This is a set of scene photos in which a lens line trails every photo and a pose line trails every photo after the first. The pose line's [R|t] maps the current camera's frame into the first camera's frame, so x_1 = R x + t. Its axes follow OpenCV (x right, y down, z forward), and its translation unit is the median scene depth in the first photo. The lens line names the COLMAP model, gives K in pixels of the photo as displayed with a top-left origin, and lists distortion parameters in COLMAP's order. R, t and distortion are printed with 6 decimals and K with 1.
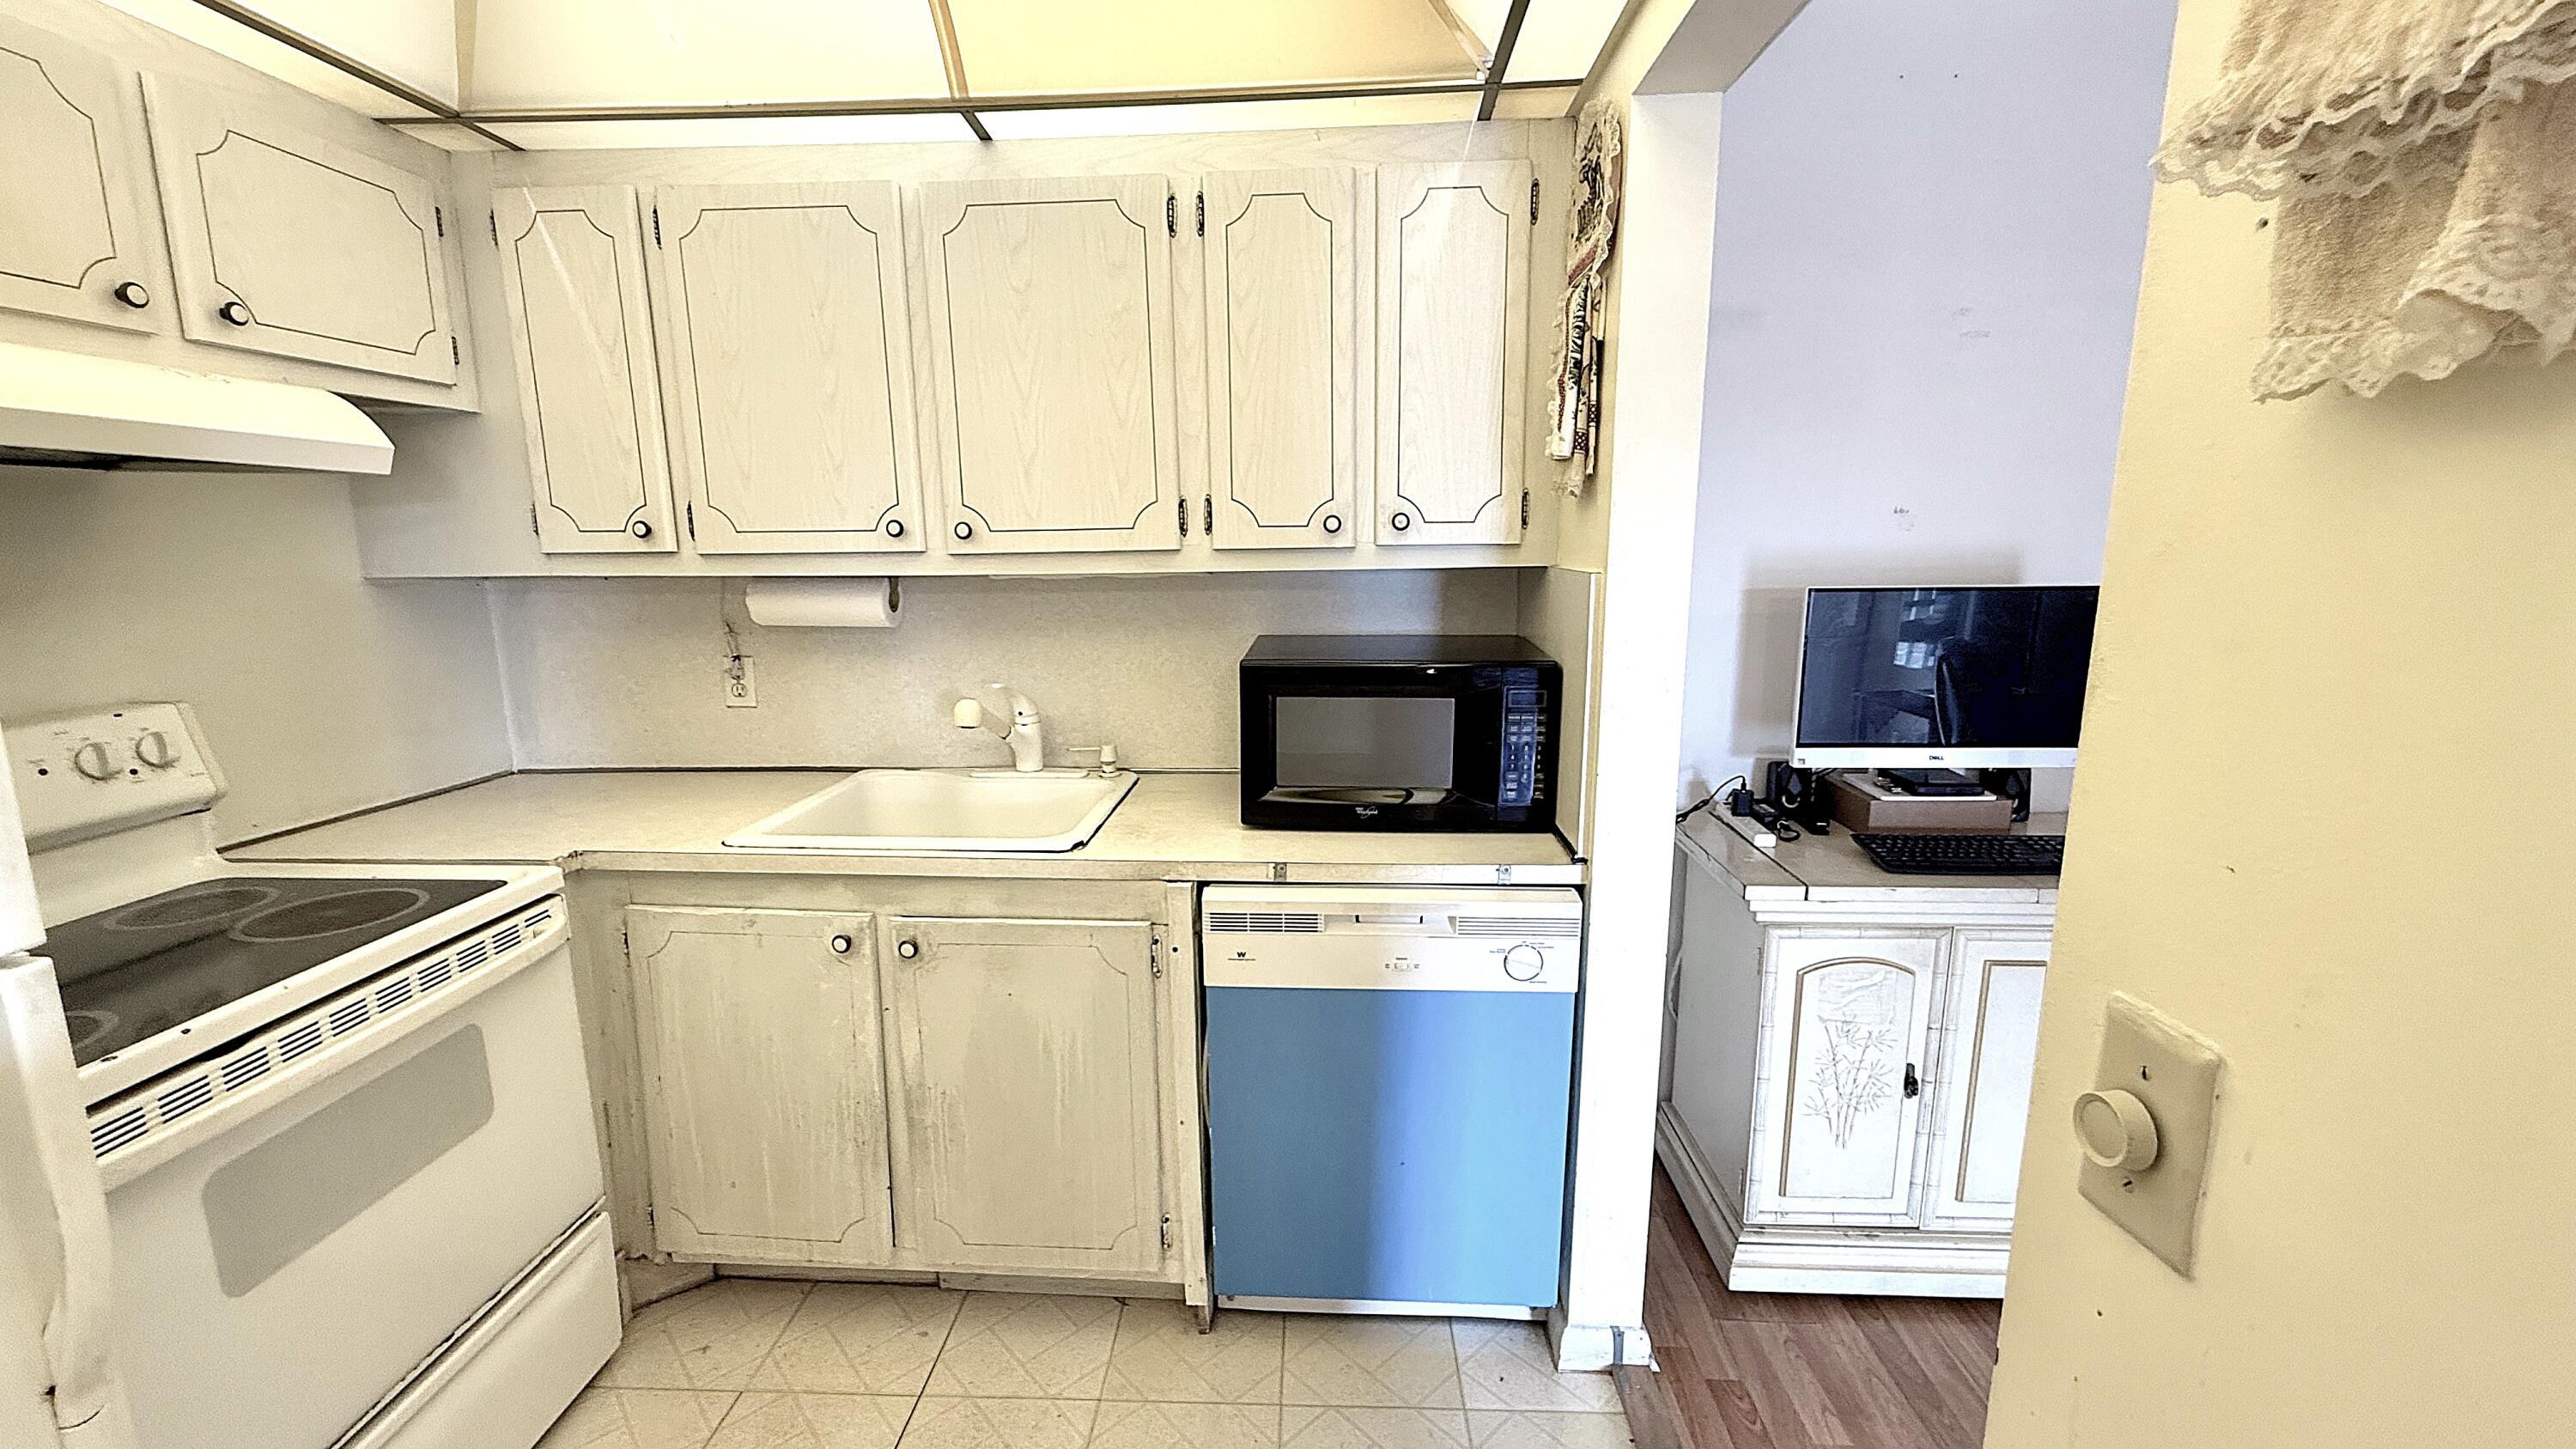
lens RADIAL K [[1027.7, 0, 1280.9], [0, 1027.7, 719.6], [0, 0, 1]] dist [0.000913, 0.000525]
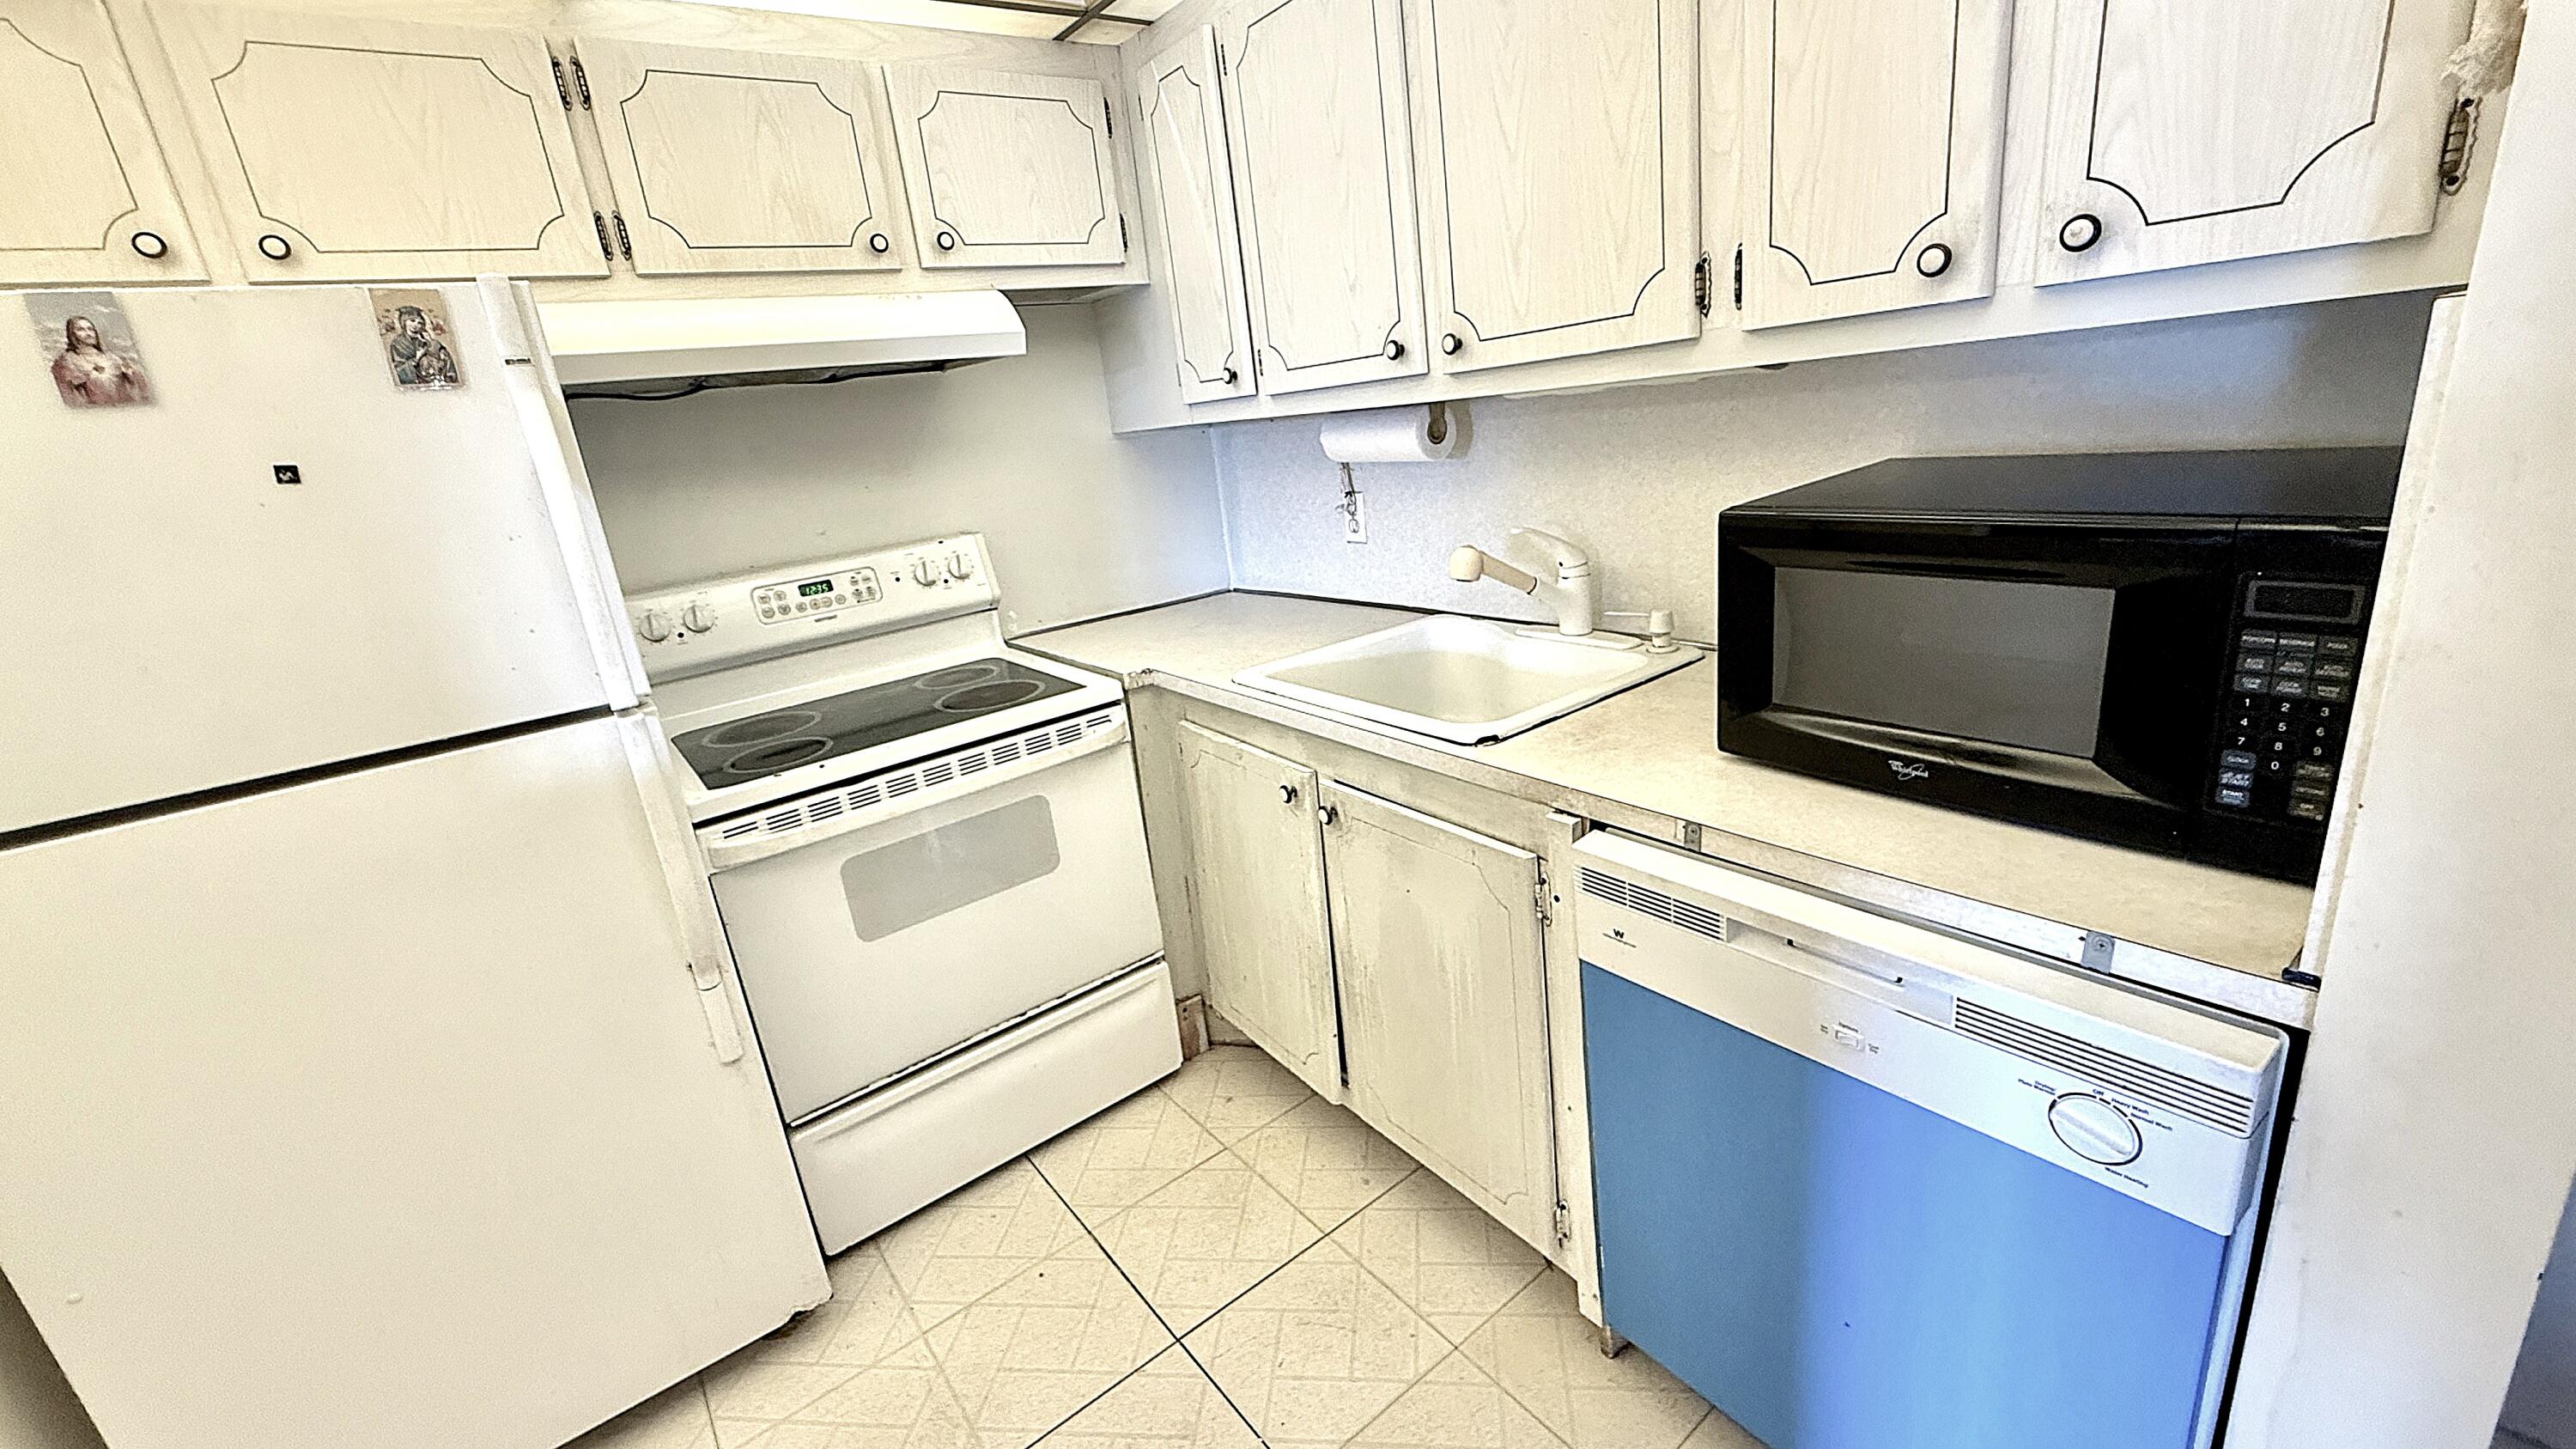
lens RADIAL K [[1027.7, 0, 1280.9], [0, 1027.7, 719.6], [0, 0, 1]] dist [0.000913, 0.000525]
pose [[0.635258, 0.164918, -0.754487, 0.301680], [-0.026135, 0.980965, 0.192417, -0.044298], [0.771858, -0.102516, 0.627476, 0.359477]]
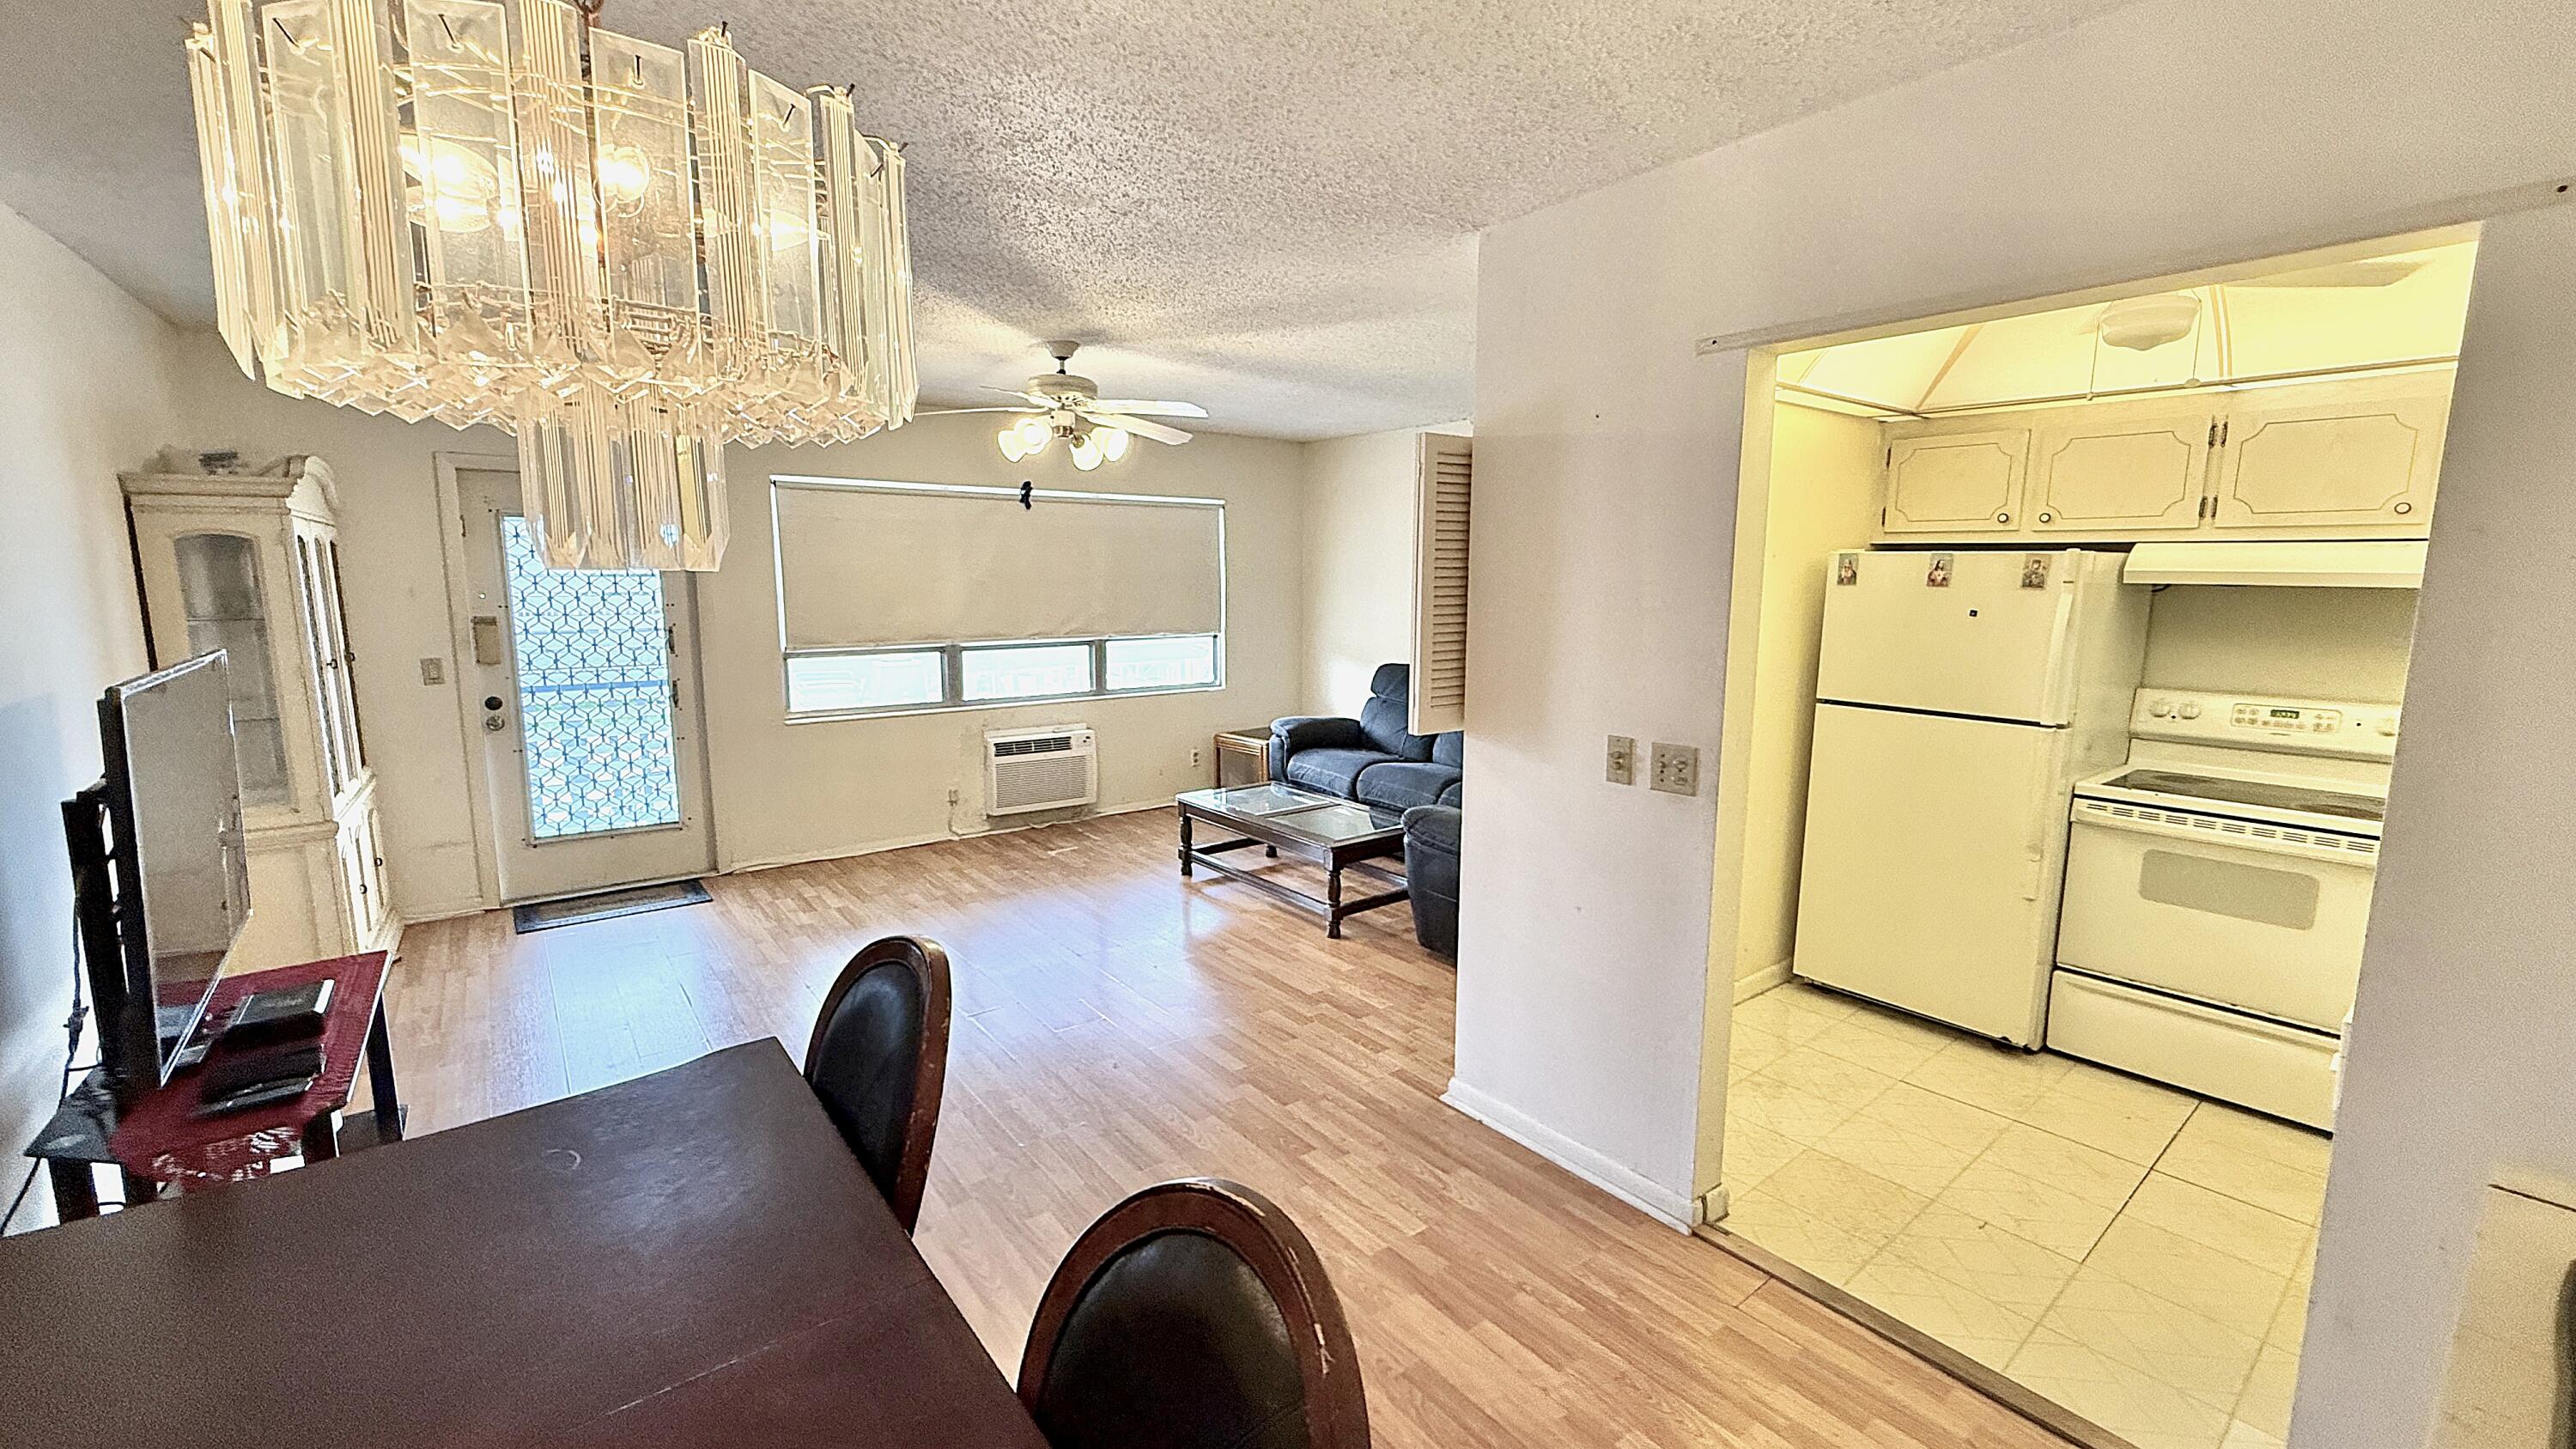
lens RADIAL K [[1027.7, 0, 1280.9], [0, 1027.7, 719.6], [0, 0, 1]] dist [0.000913, 0.000525]
pose [[-0.759618, 0.095681, -0.643293, 1.544098], [-0.115018, 0.953765, 0.277676, -0.241194], [0.640118, 0.284918, -0.713492, 0.871822]]
